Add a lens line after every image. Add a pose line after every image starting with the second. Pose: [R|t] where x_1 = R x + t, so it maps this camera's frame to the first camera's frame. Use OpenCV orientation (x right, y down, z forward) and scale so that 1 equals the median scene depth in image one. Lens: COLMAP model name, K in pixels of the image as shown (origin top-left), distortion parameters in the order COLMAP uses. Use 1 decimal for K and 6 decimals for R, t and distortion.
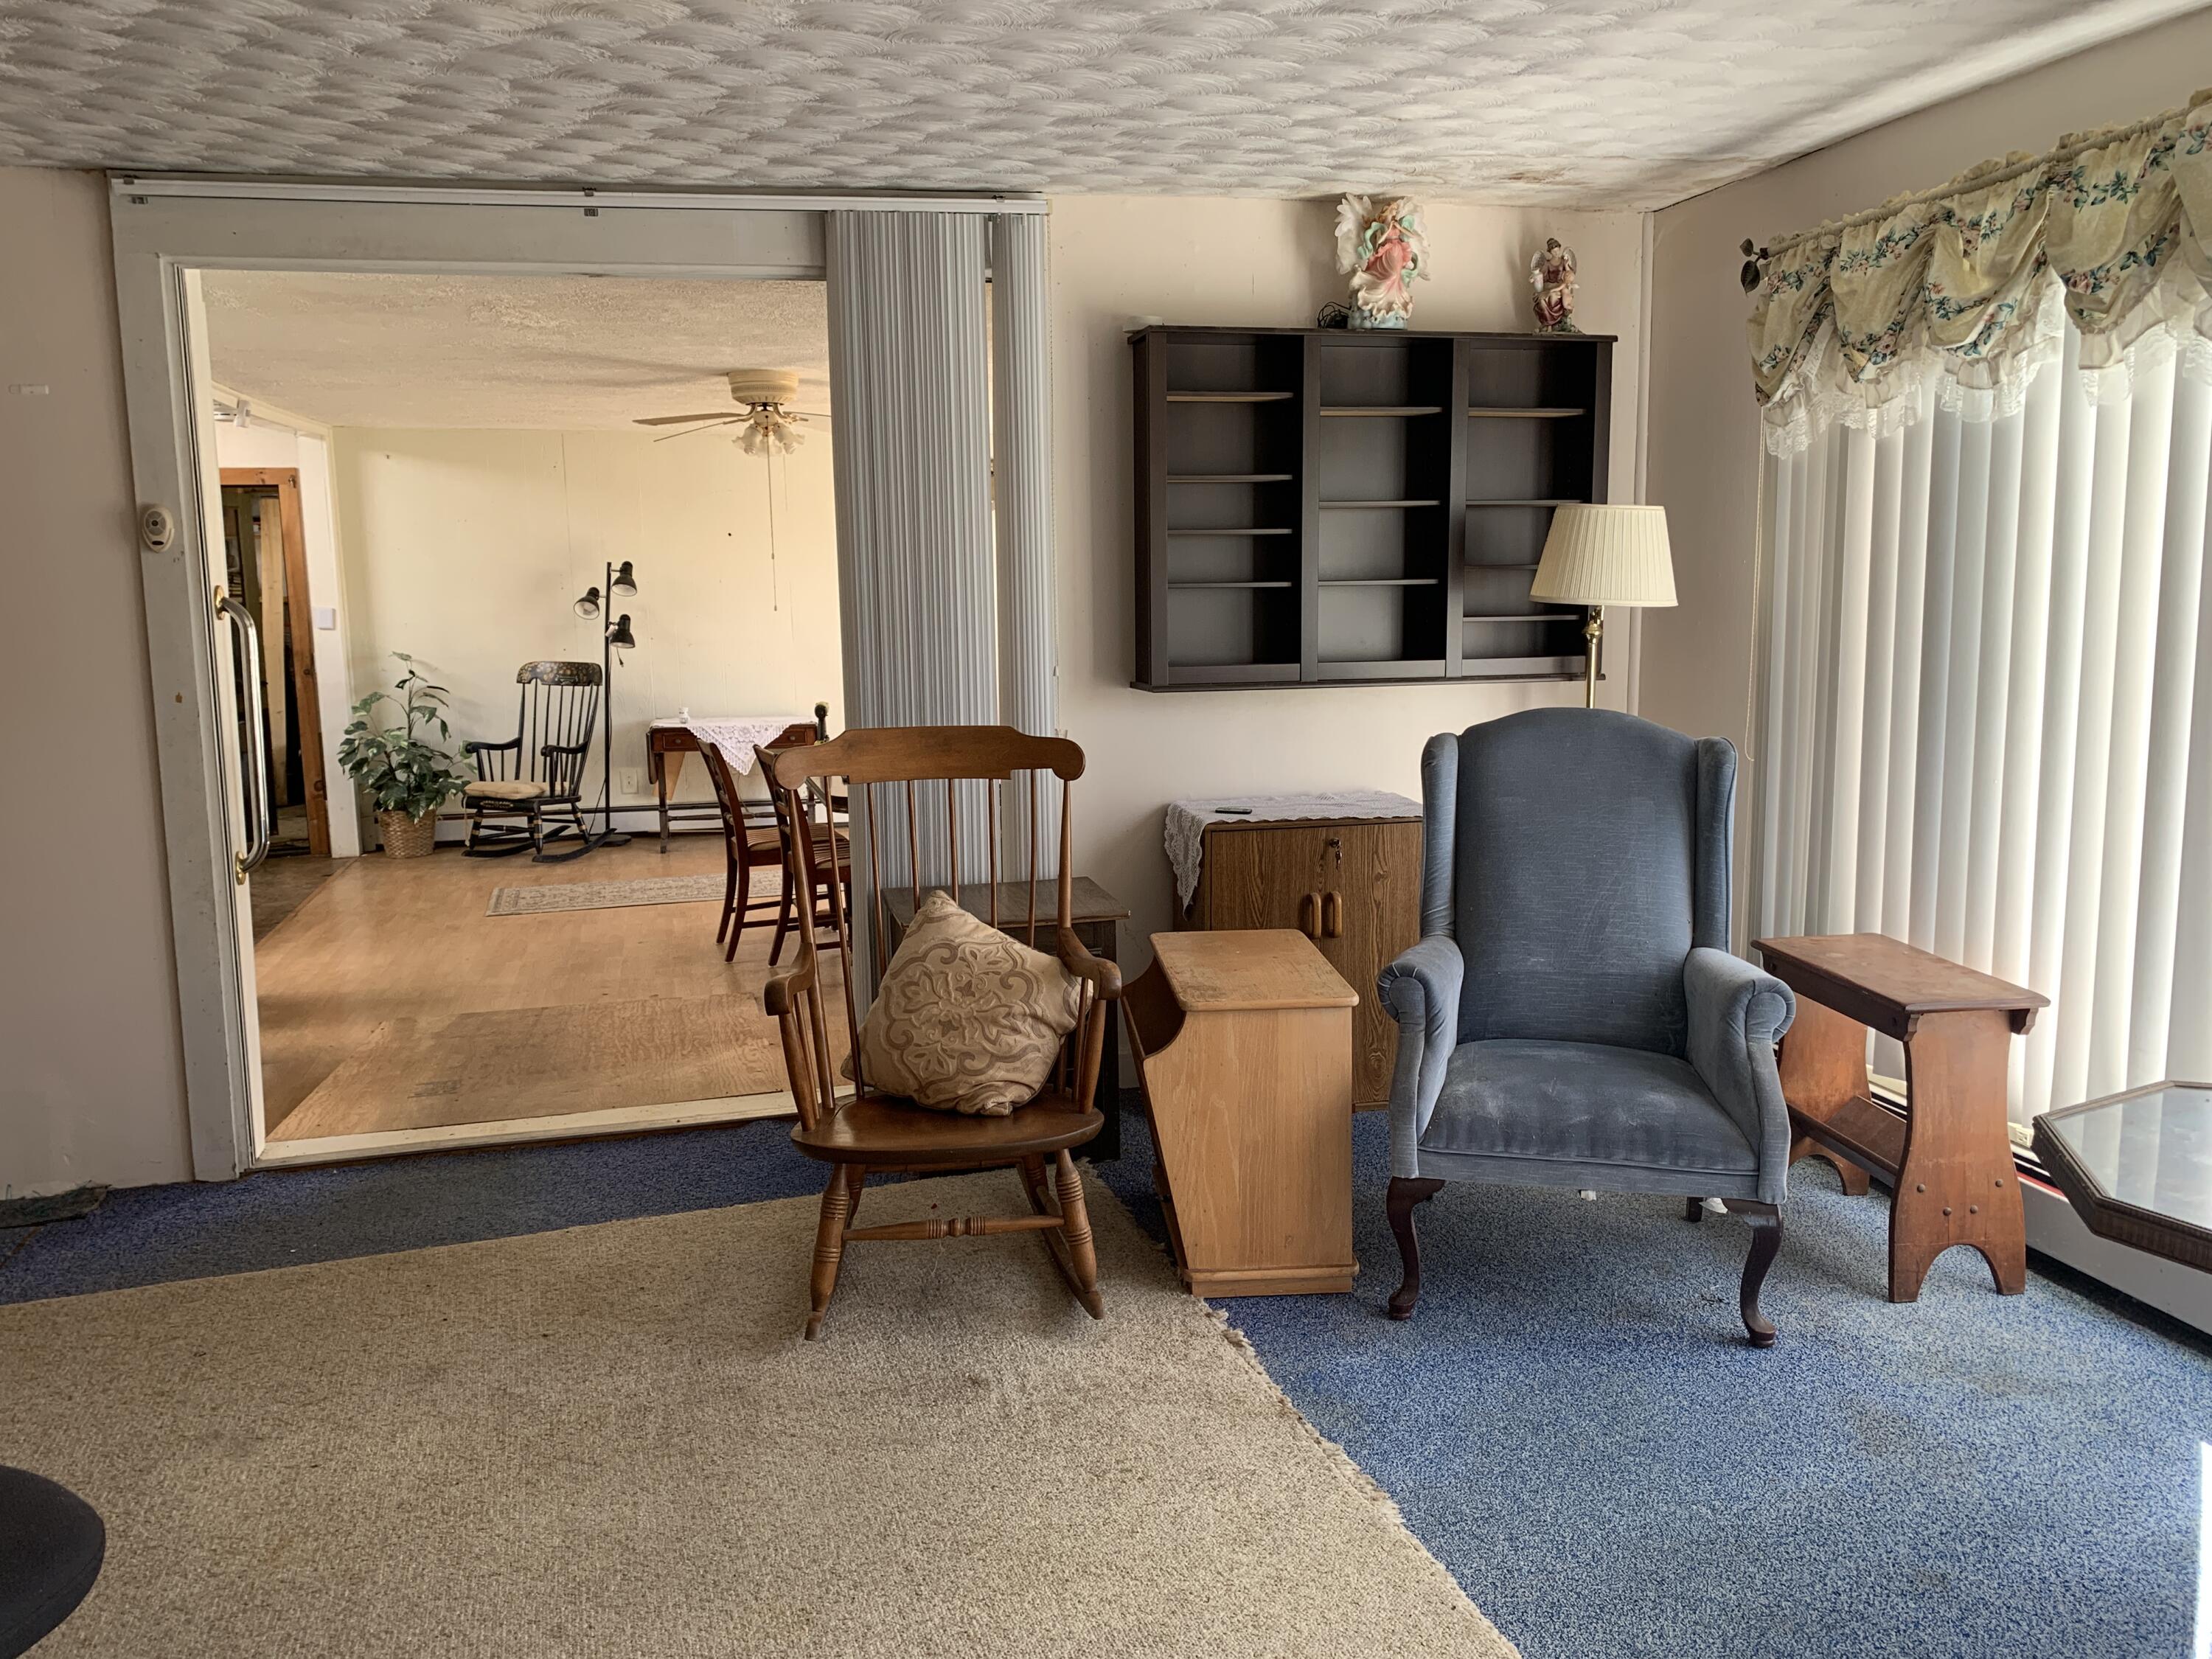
lens RADIAL K [[1709.8, 0, 1178.3], [0, 1709.8, 787.8], [0, 0, 1]] dist [0.045569, -0.051083]
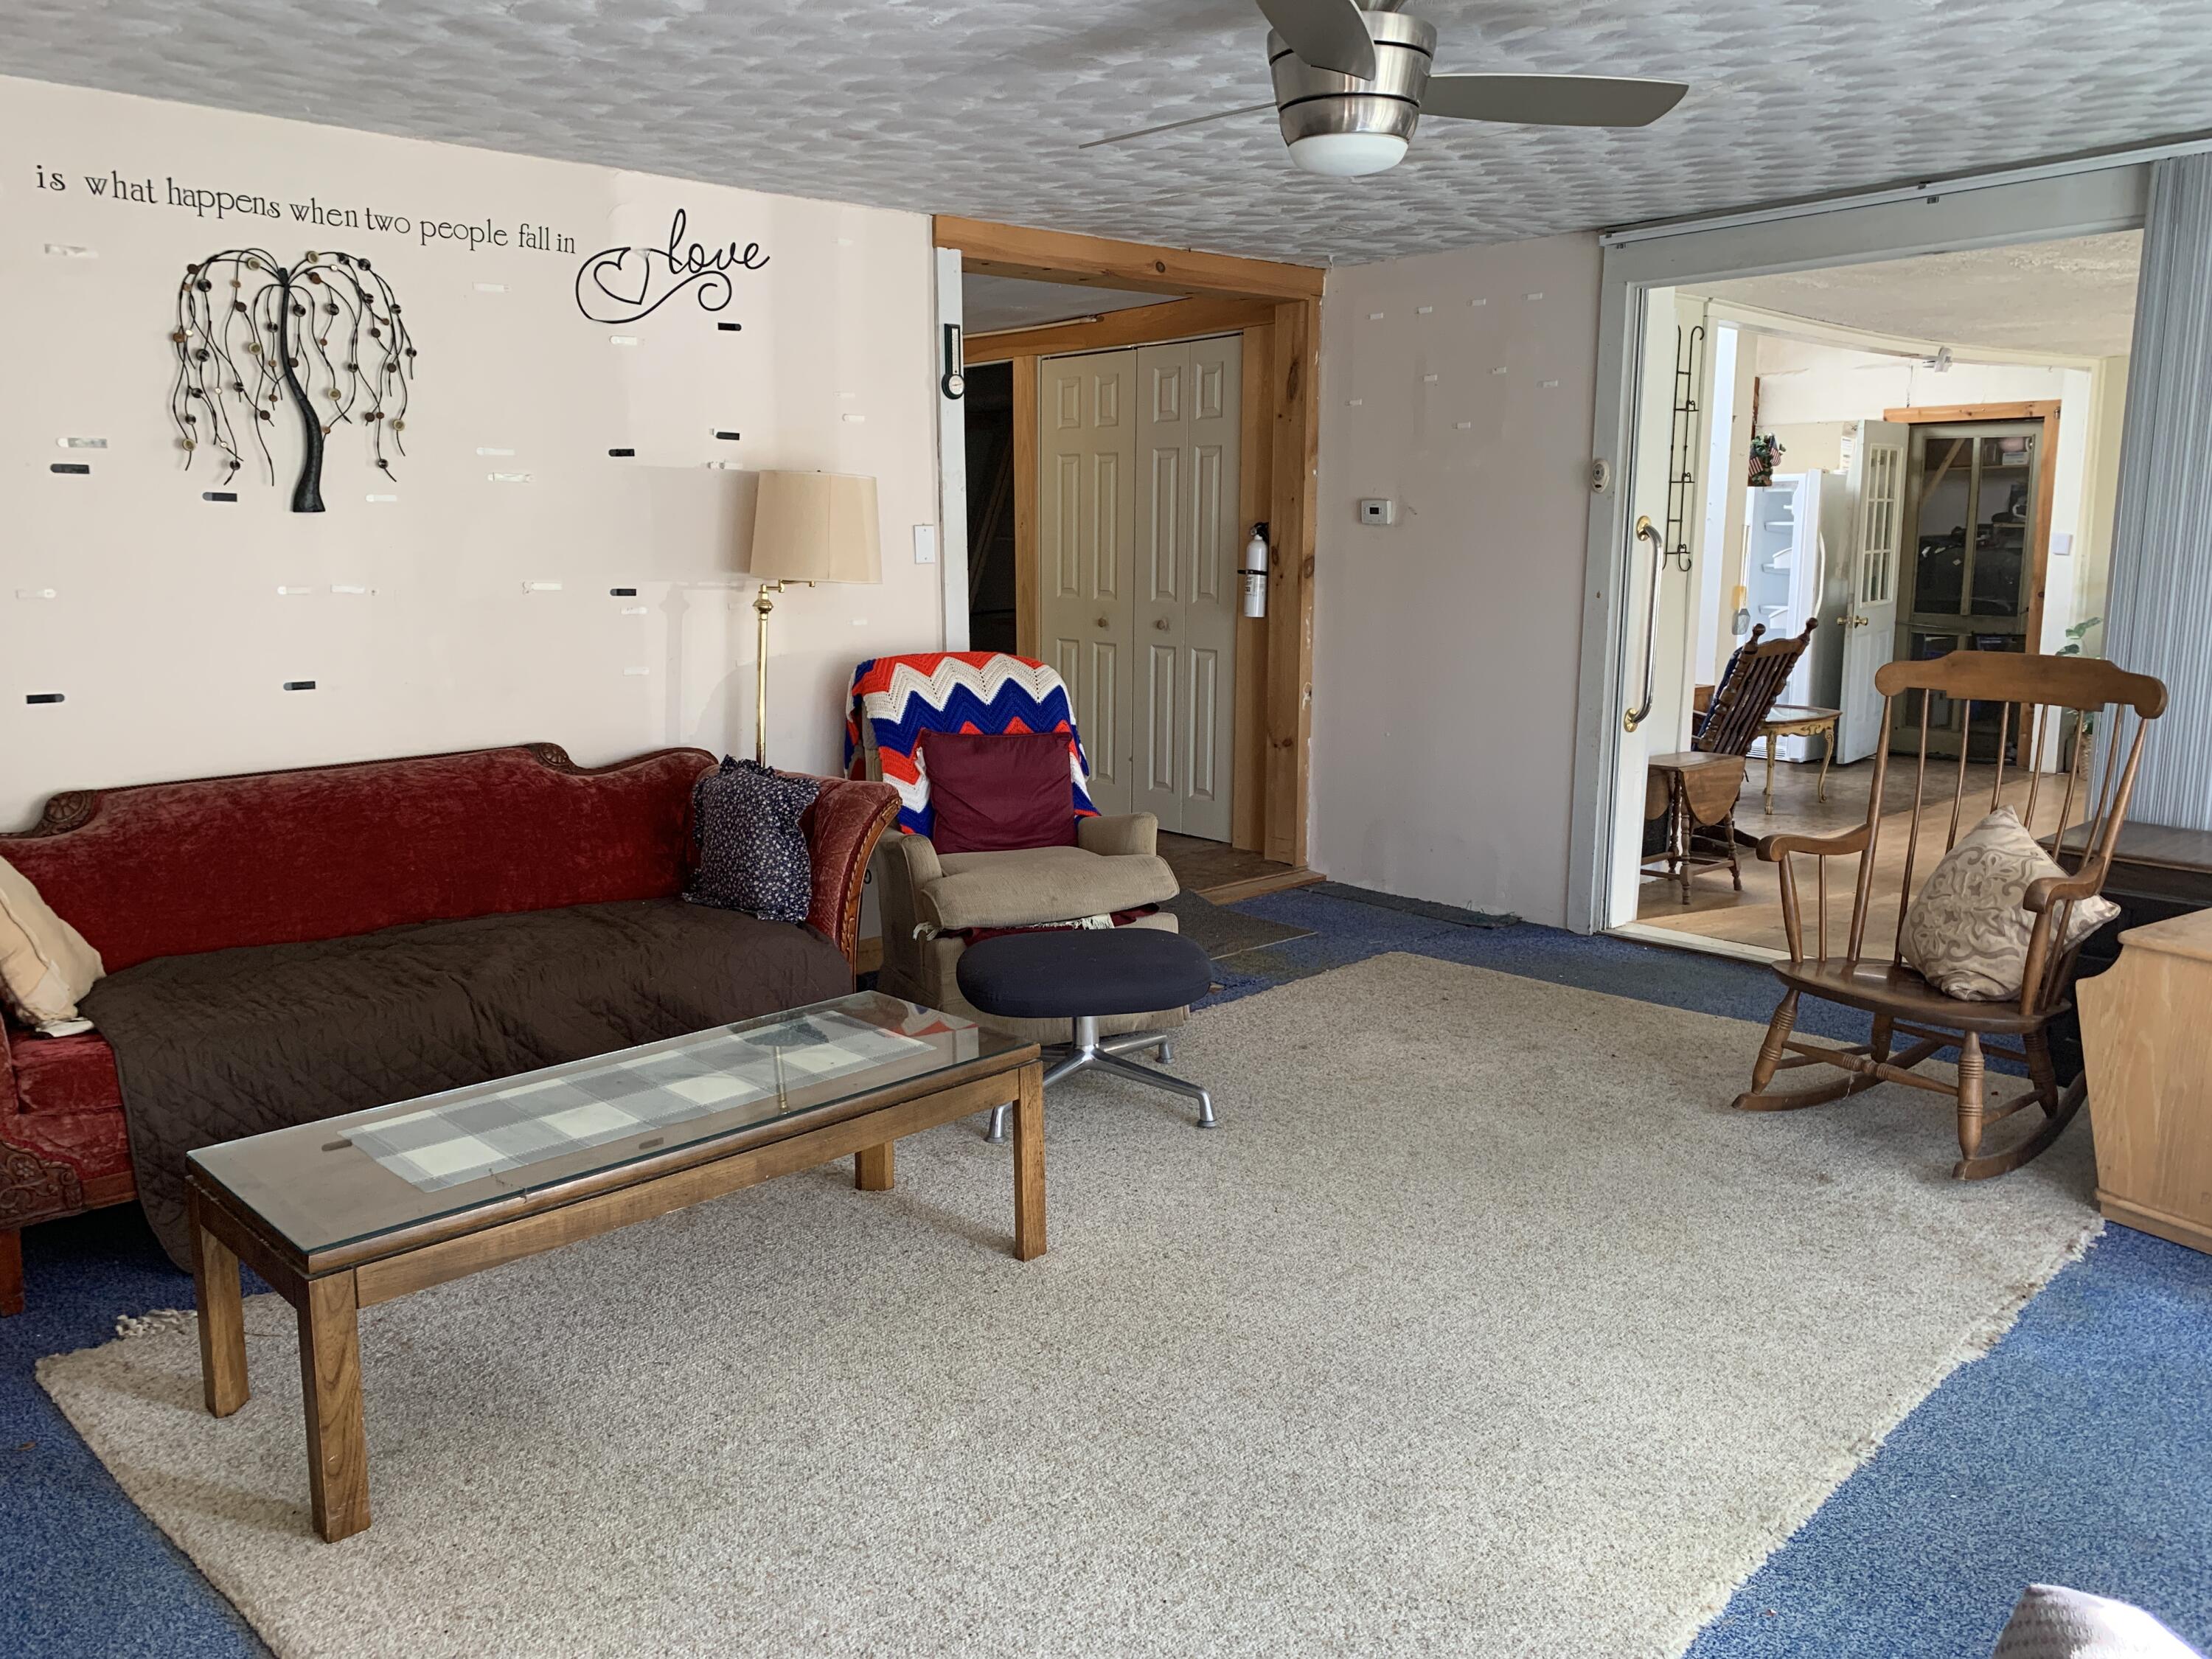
lens RADIAL K [[1709.8, 0, 1095.6], [0, 1709.8, 829.0], [0, 0, 1]] dist [0.045569, -0.051083]
pose [[0.463571, 0.174974, -0.868612, 0.594972], [-0.115114, 0.983893, 0.136761, -0.009864], [0.878550, 0.036592, 0.476246, -0.052754]]
